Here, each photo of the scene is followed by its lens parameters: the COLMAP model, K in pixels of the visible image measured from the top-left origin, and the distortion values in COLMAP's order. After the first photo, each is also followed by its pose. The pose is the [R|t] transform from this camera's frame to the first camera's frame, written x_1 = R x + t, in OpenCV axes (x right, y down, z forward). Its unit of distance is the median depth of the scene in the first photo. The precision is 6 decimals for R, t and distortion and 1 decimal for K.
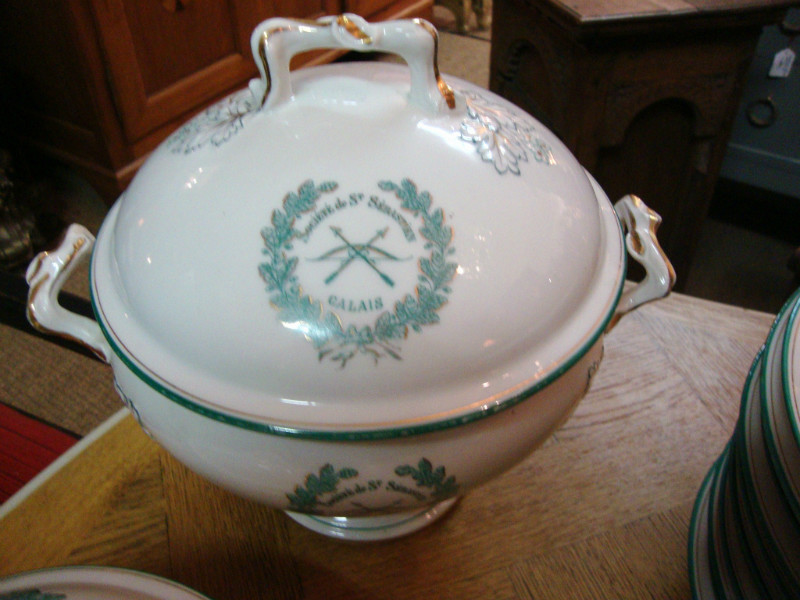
lens RADIAL K [[725.8, 0, 400.0], [0, 725.8, 300.0], [0, 0, 1]] dist [-0.177746, 0.149508]
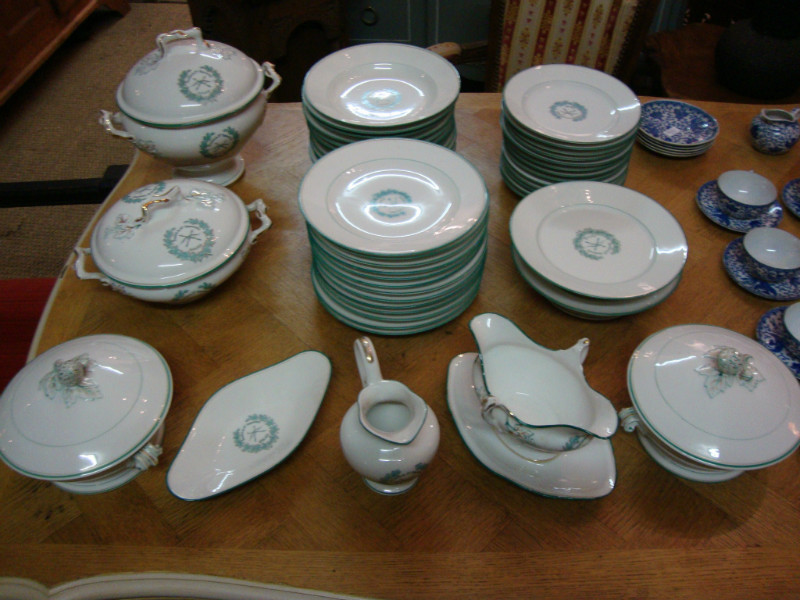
lens RADIAL K [[725.8, 0, 400.0], [0, 725.8, 300.0], [0, 0, 1]] dist [-0.177746, 0.149508]
pose [[0.901184, -0.311310, 0.301585, -0.627140], [0.285882, 0.949908, 0.126277, 0.927591], [-0.325789, -0.027582, 0.945040, -3.266935]]
